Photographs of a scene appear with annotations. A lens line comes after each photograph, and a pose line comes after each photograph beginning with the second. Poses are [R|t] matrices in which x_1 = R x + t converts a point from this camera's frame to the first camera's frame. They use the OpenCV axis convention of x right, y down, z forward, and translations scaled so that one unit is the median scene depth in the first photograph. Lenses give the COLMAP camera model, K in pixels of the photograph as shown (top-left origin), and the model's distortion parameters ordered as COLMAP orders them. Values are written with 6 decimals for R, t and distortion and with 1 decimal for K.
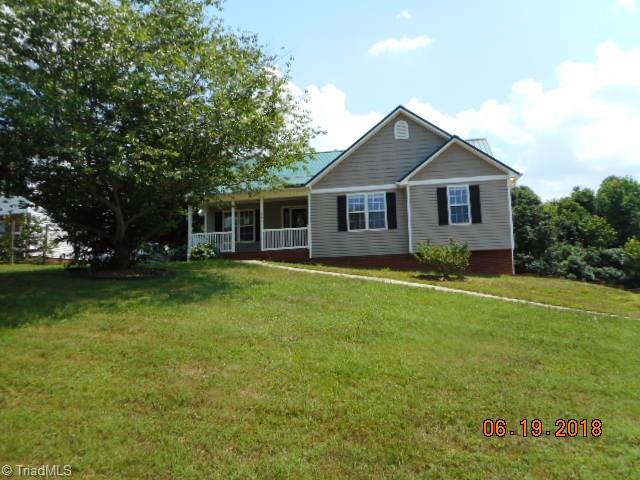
lens RADIAL K [[479.5, 0, 320.0], [0, 479.5, 240.0], [0, 0, 1]] dist [0.035332, -0.001727]
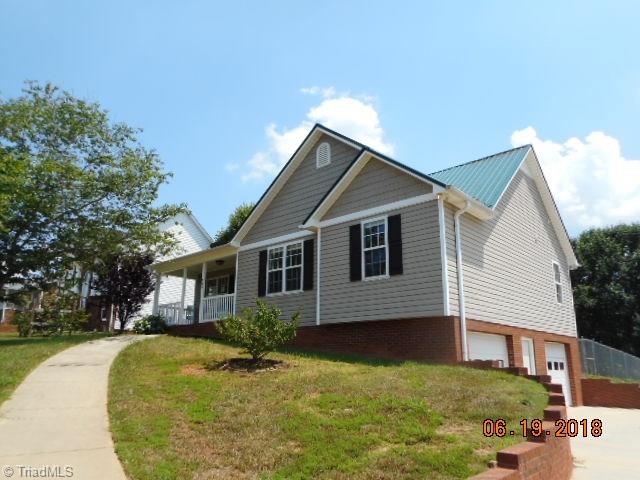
lens RADIAL K [[479.5, 0, 320.0], [0, 479.5, 240.0], [0, 0, 1]] dist [0.035332, -0.001727]
pose [[0.827444, -0.098464, -0.552849, 0.566271], [0.005870, 0.985970, -0.166819, 0.021683], [0.561518, 0.134788, 0.816413, 0.424226]]
